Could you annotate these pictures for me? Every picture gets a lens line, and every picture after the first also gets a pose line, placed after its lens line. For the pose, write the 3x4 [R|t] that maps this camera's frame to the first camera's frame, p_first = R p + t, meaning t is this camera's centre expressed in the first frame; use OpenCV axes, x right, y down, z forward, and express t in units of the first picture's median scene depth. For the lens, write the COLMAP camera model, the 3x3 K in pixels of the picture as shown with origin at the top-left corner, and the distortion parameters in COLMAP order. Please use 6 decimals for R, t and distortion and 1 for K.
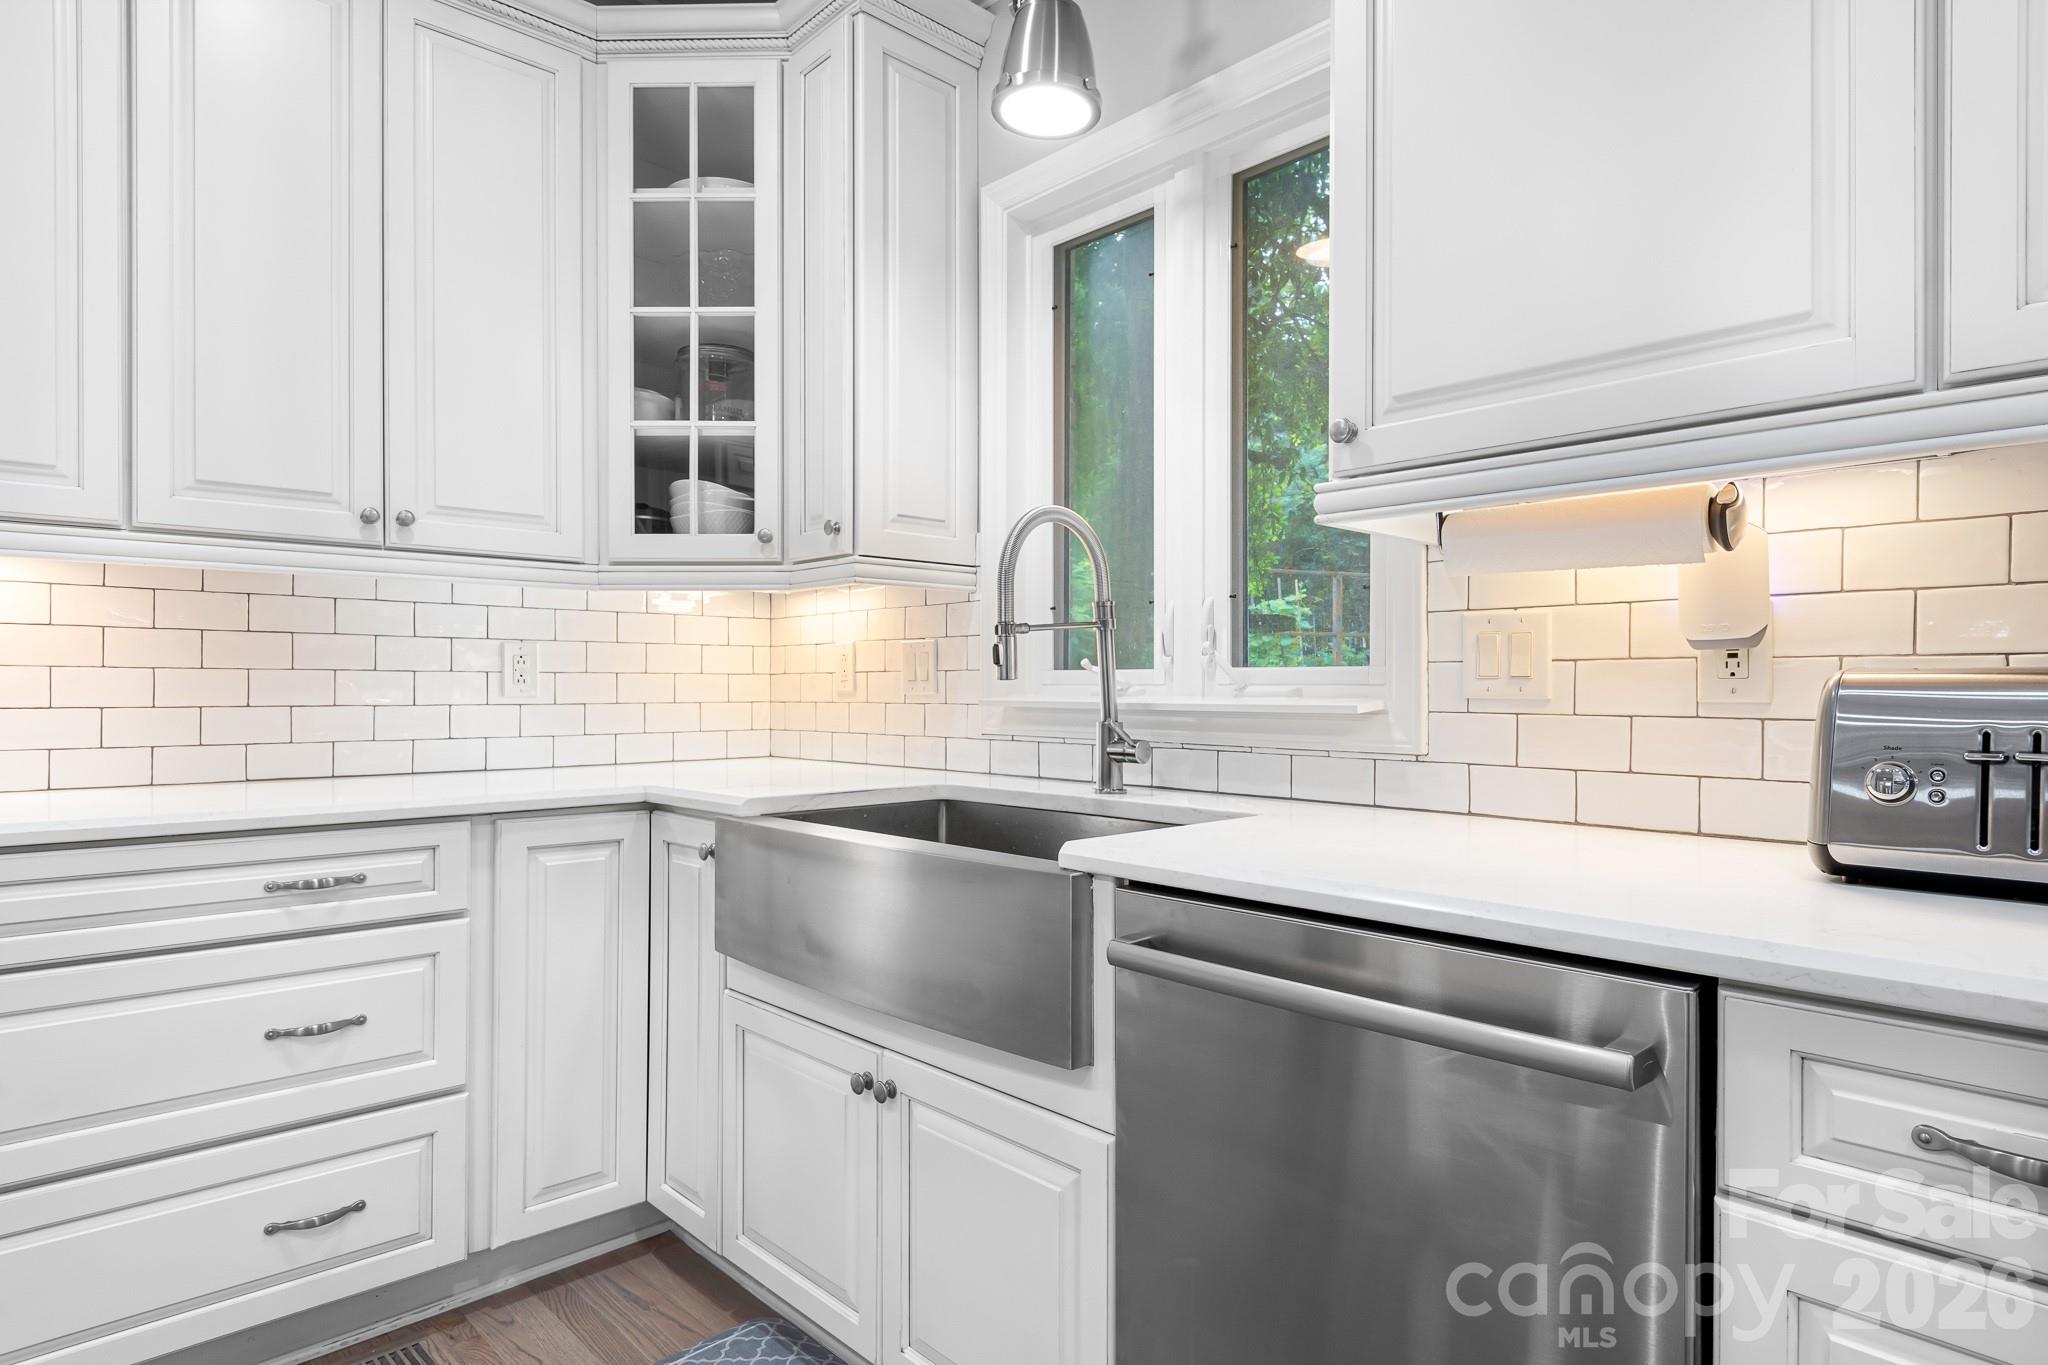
lens RADIAL K [[1165.1, 0, 985.3], [0, 1165.1, 691.8], [0, 0, 1]] dist [0.017610, -0.001592]
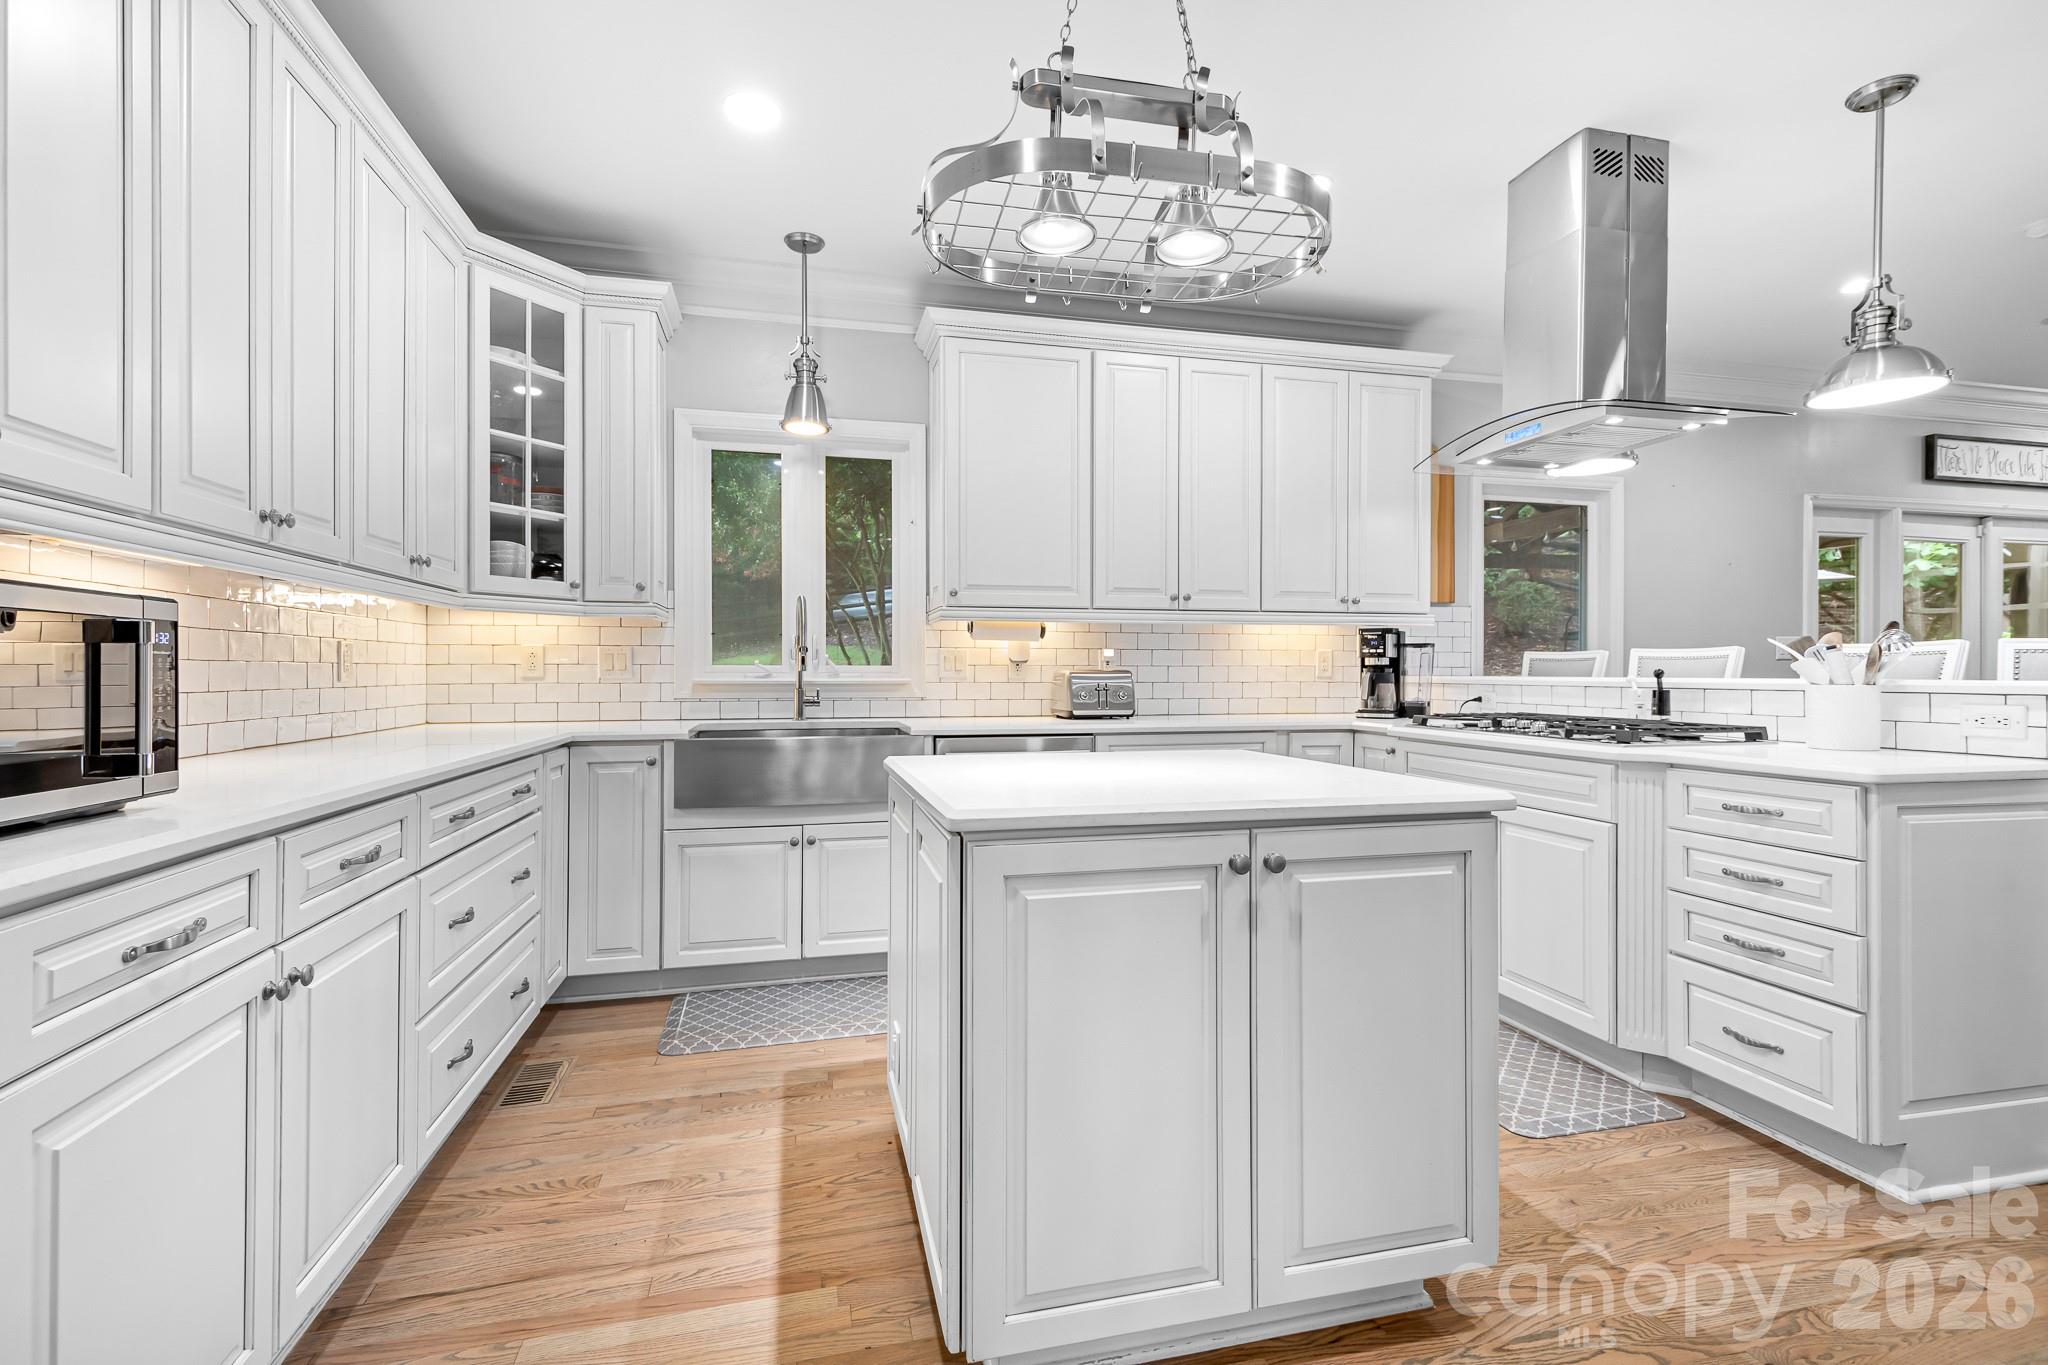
lens RADIAL K [[905.9, 0, 1029.9], [0, 905.9, 683.8], [0, 0, 1]] dist [0.004277, -0.000504]
pose [[0.480810, -0.011745, 0.876746, -1.139799], [0.003030, 0.999927, 0.011734, -0.003625], [-0.876820, -0.002985, 0.480810, -0.228212]]
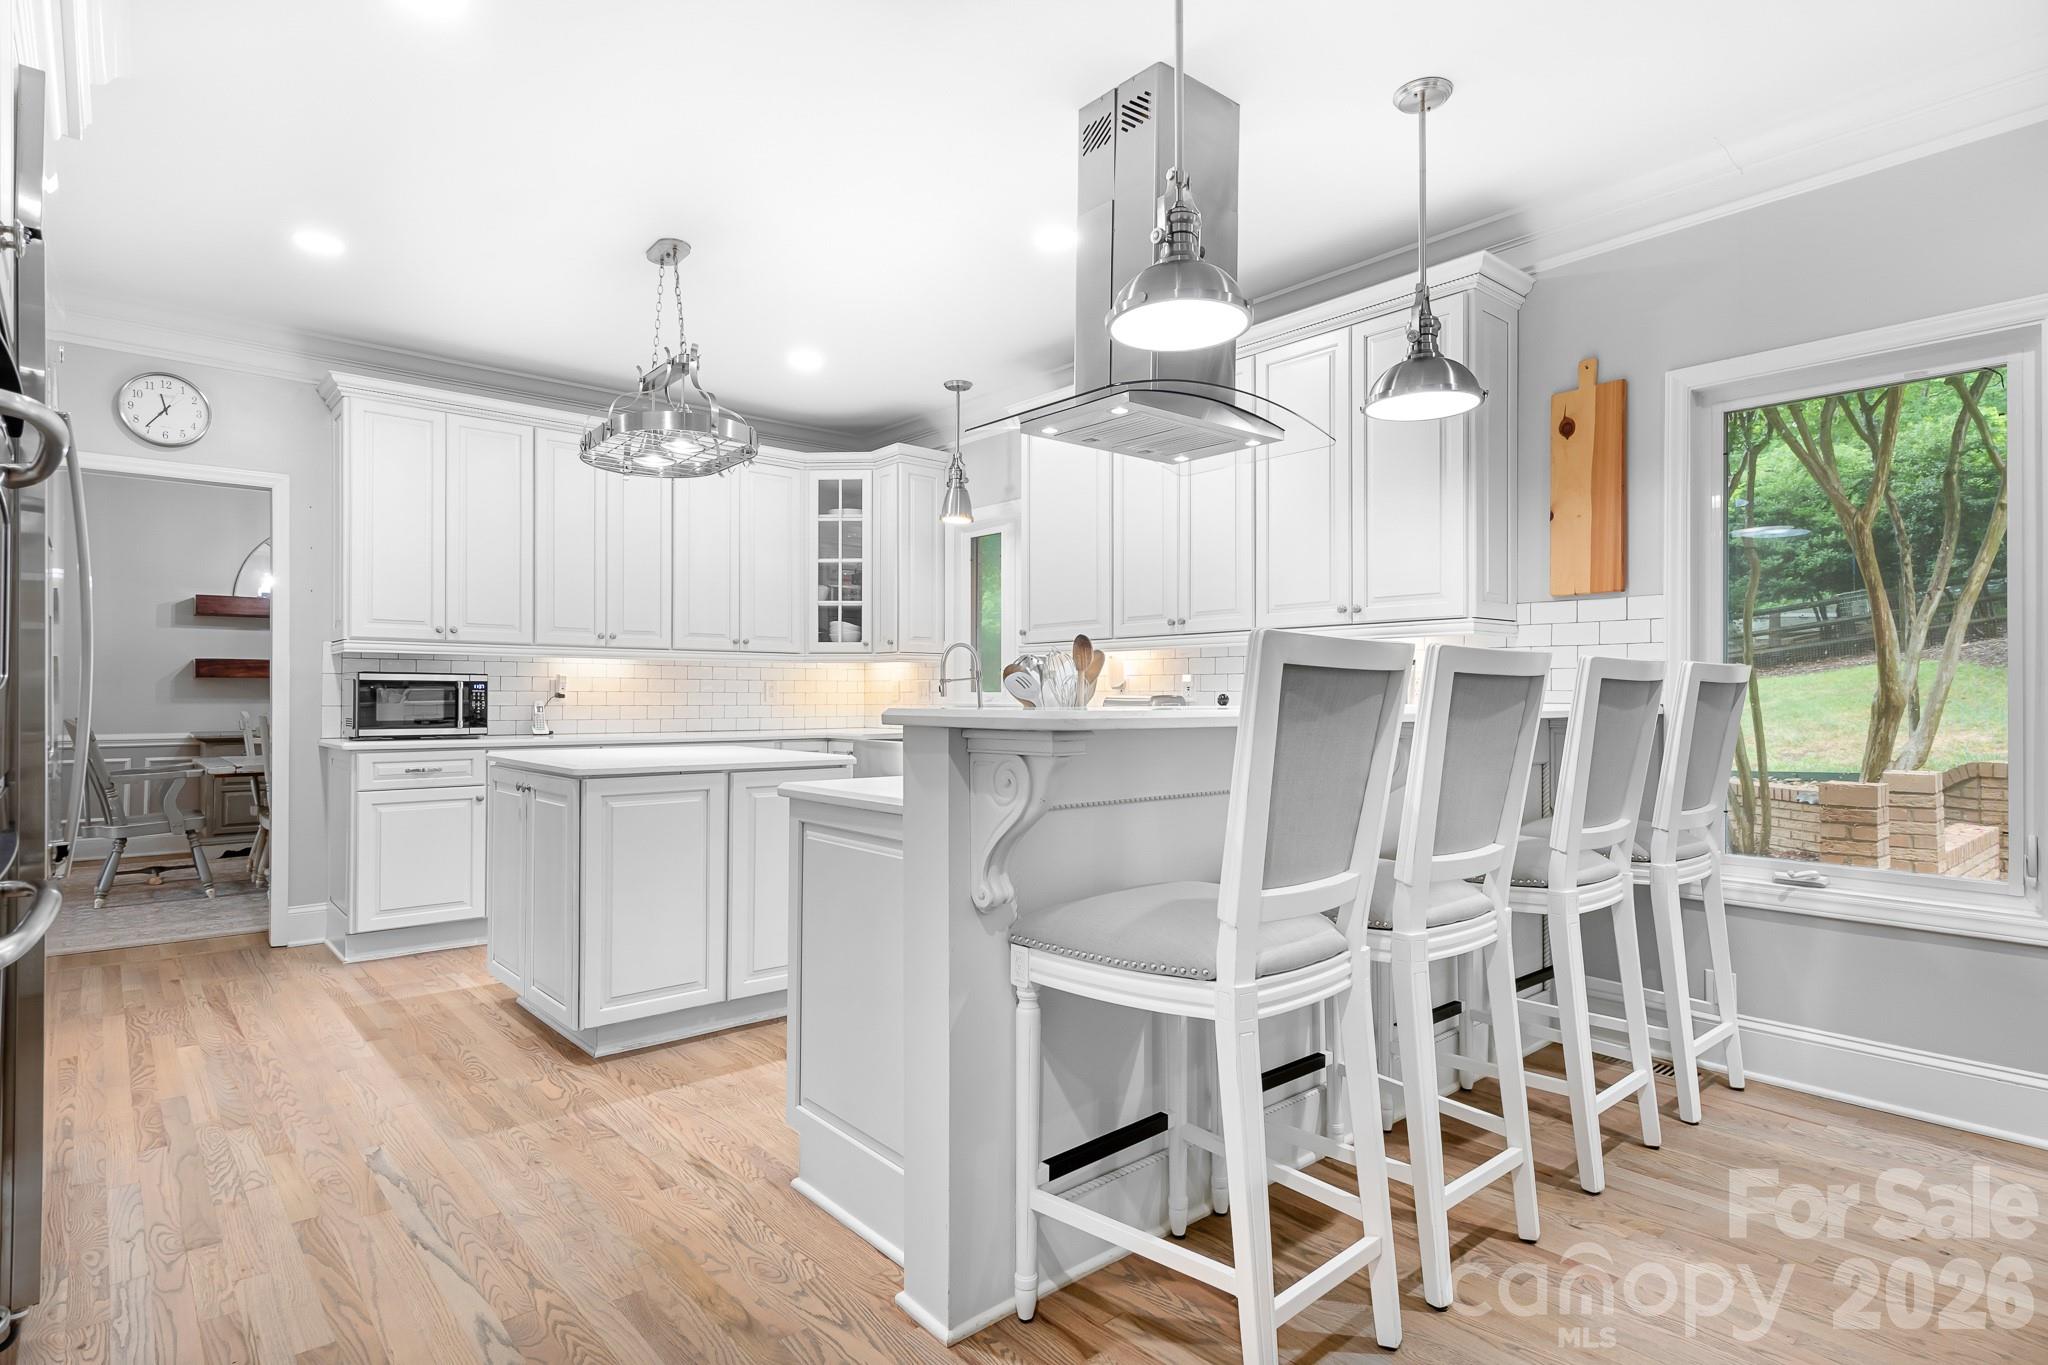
lens RADIAL K [[1021.0, 0, 997.7], [0, 1021.0, 690.9], [0, 0, 1]] dist [0.020431, -0.002116]
pose [[0.999652, -0.000544, -0.026355, 0.203888], [0.000309, 0.999960, -0.008928, -0.000089], [0.026359, 0.008917, 0.999613, -1.545008]]
